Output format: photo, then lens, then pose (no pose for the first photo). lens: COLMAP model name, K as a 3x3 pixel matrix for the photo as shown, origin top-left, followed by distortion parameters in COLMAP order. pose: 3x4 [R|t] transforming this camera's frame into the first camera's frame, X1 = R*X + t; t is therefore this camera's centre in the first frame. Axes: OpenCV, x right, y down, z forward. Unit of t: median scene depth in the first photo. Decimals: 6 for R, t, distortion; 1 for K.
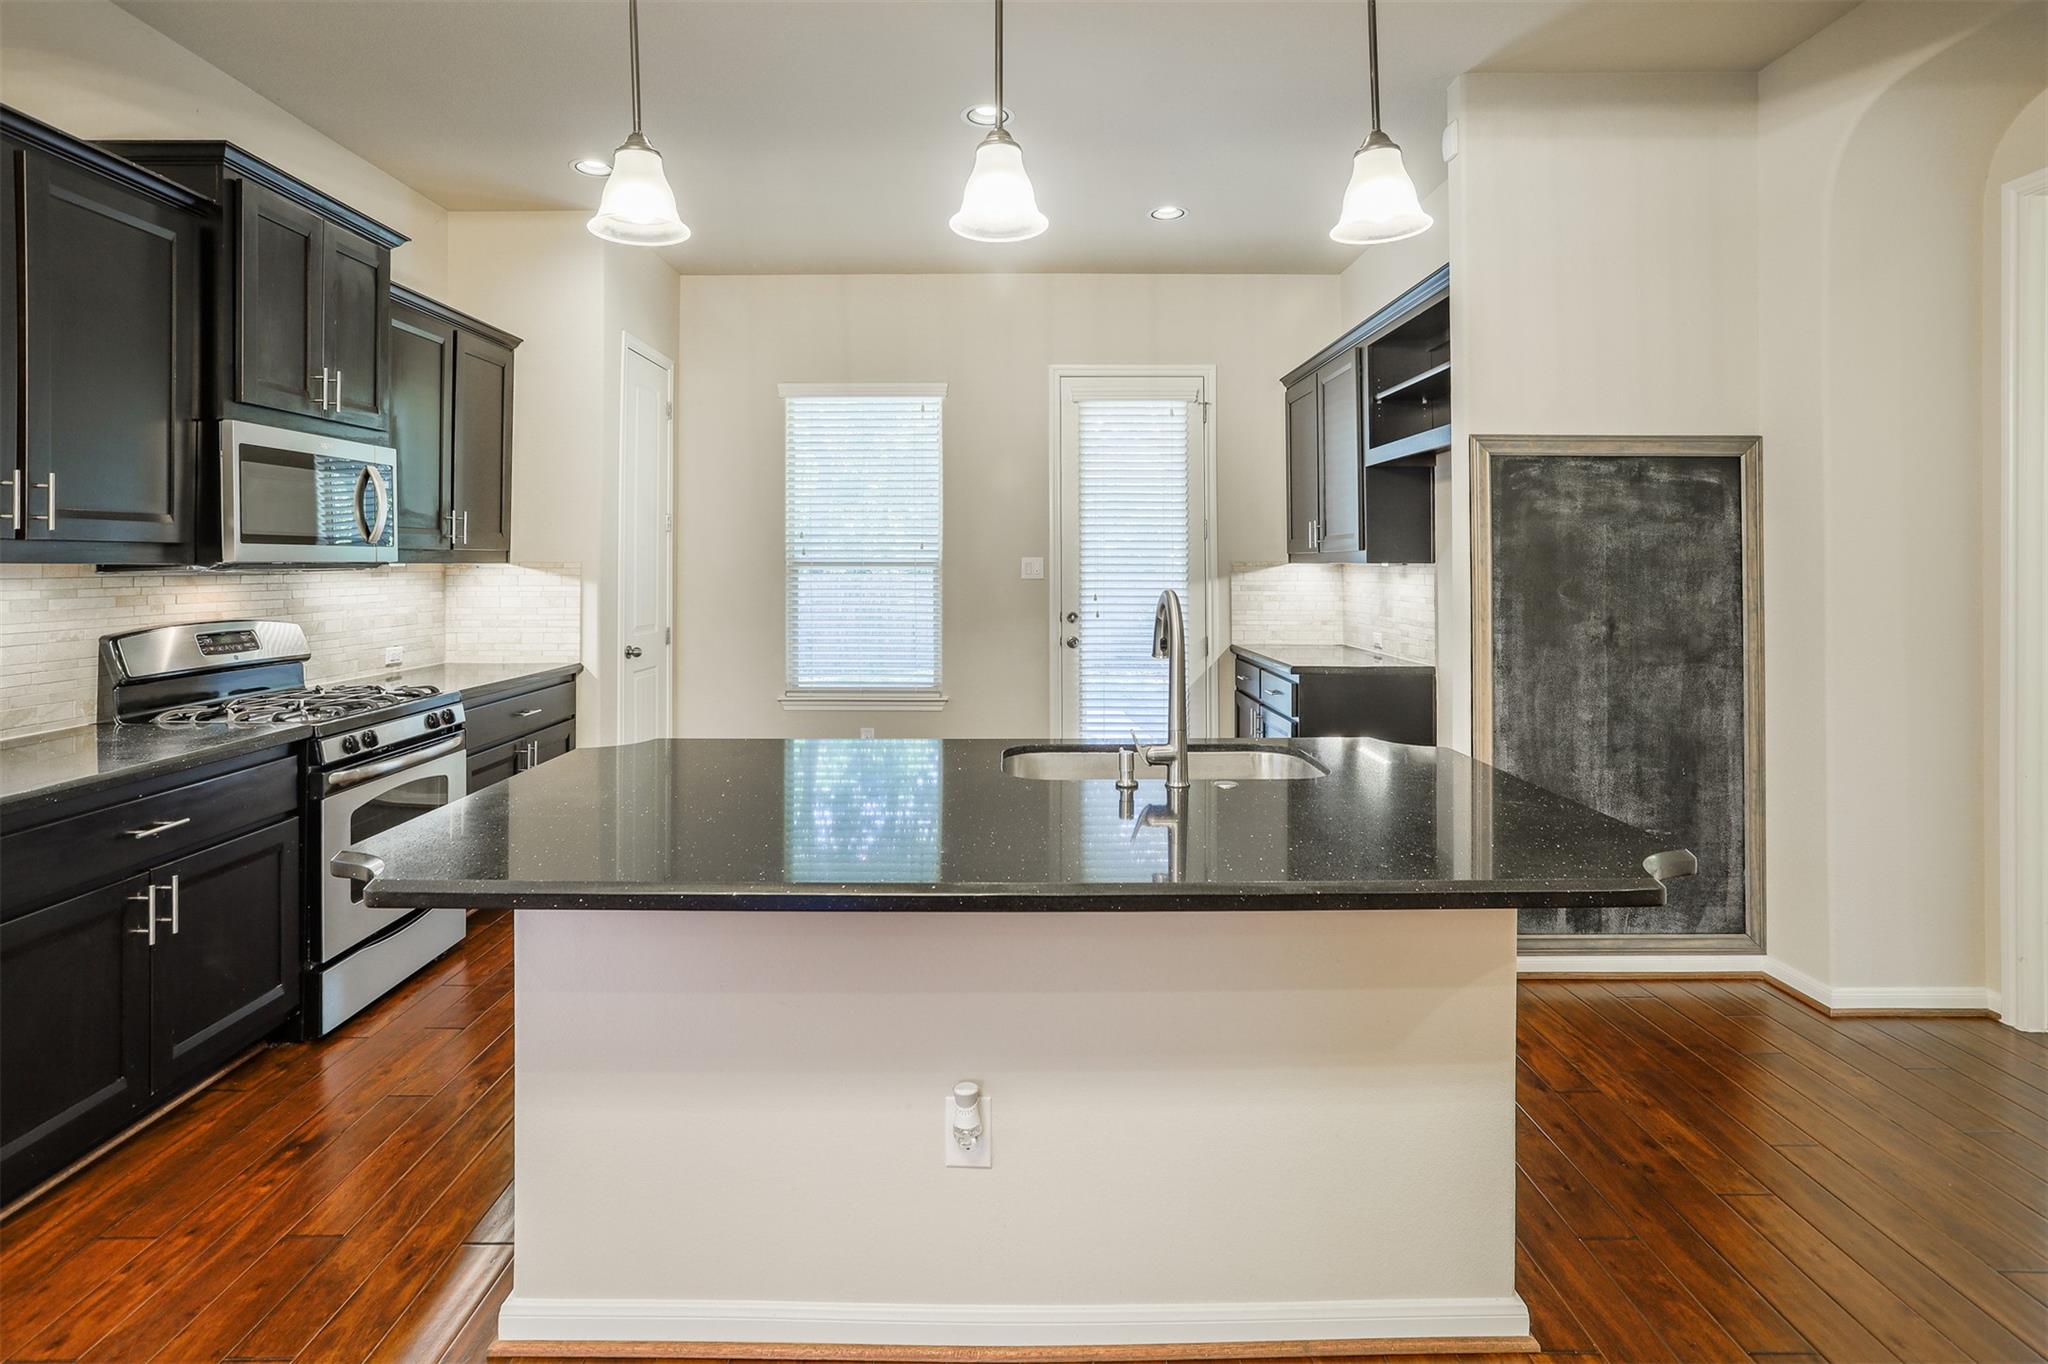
lens RADIAL K [[1032.1, 0, 1004.7], [0, 1032.1, 547.9], [0, 0, 1]] dist [-0.015579, 0.015522]
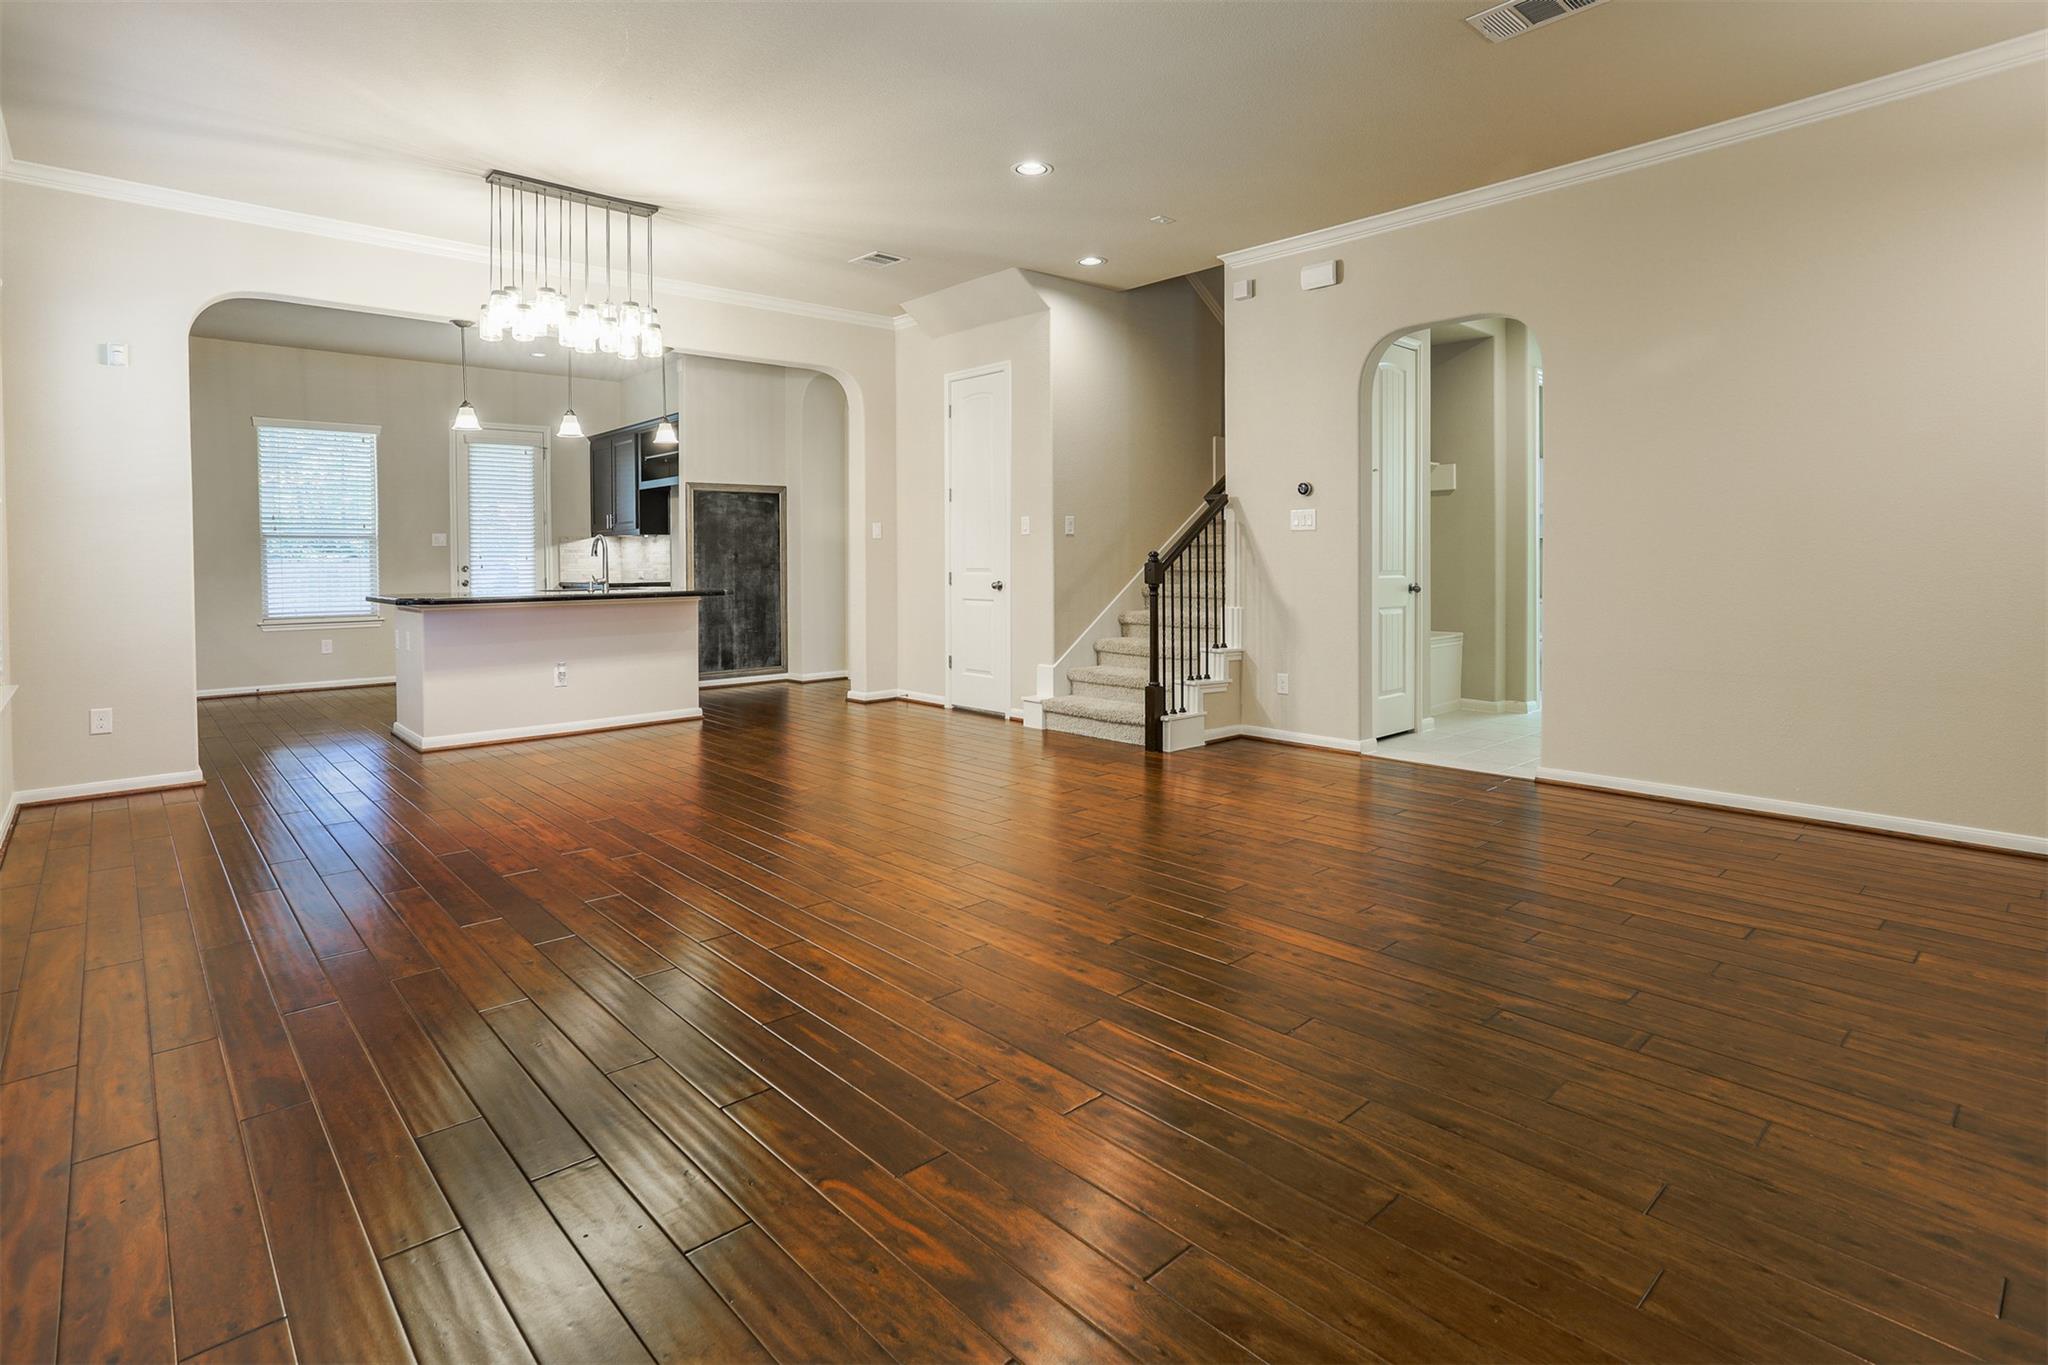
lens RADIAL K [[1032.1, 0, 1005.0], [0, 1032.1, 562.4], [0, 0, 1]] dist [-0.015579, 0.015522]
pose [[0.748378, -0.010864, 0.663183, -0.506790], [0.000459, 0.999874, 0.015862, 0.039248], [-0.663272, -0.011567, 0.748289, -1.118862]]
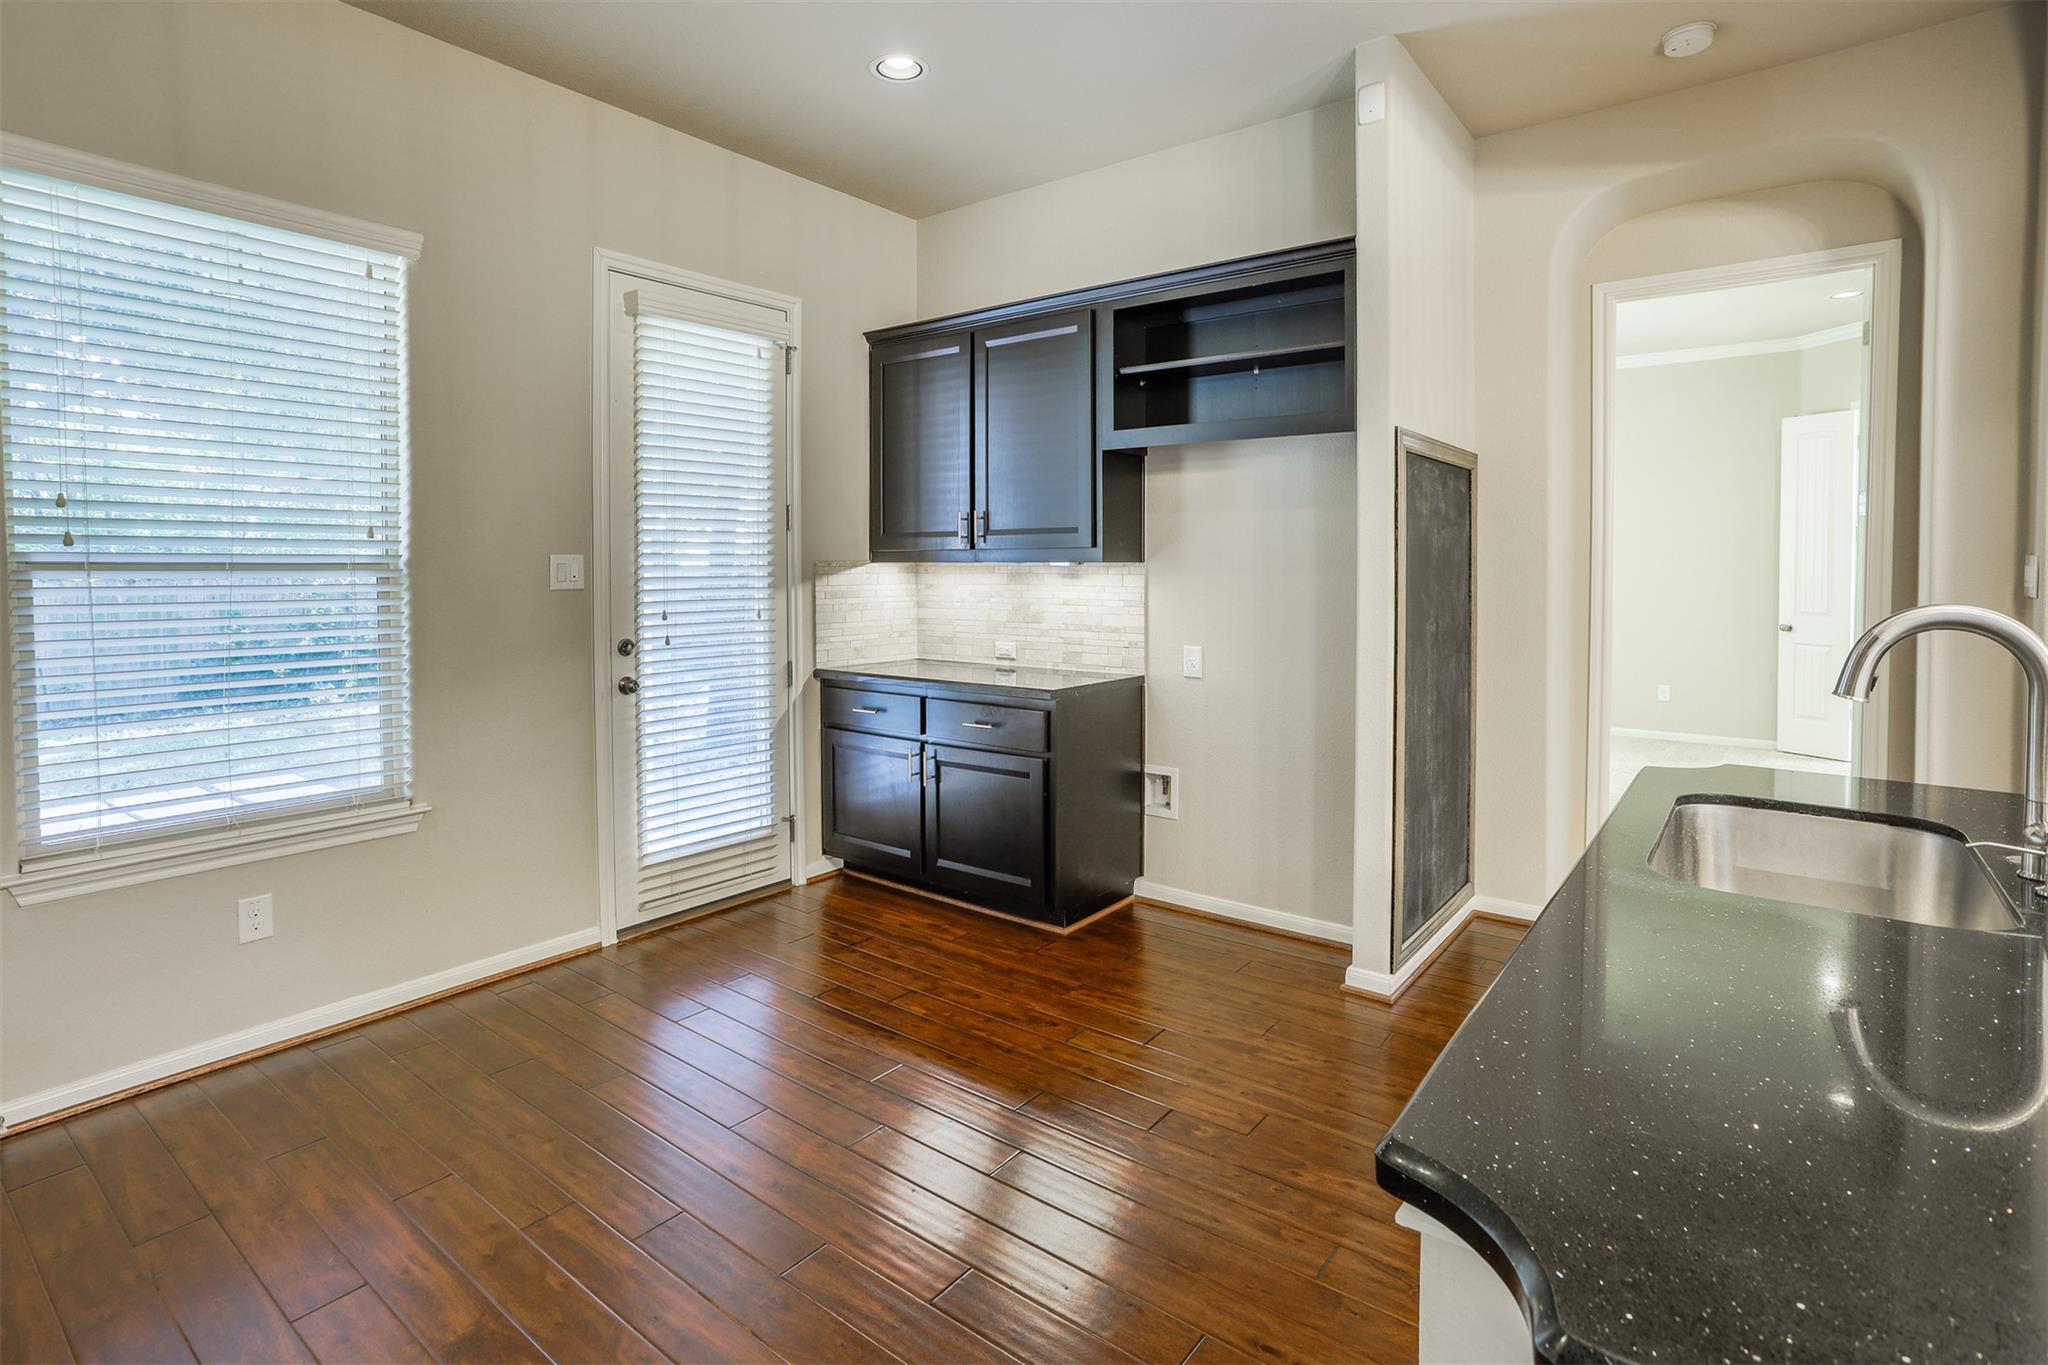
lens RADIAL K [[1032.1, 0, 1027.7], [0, 1032.1, 577.8], [0, 0, 1]] dist [-0.015579, 0.015522]
pose [[0.610270, -0.012922, 0.792088, -0.373683], [-0.012172, 0.999596, 0.025685, 0.005502], [-0.792100, -0.025316, 0.609866, 0.520518]]
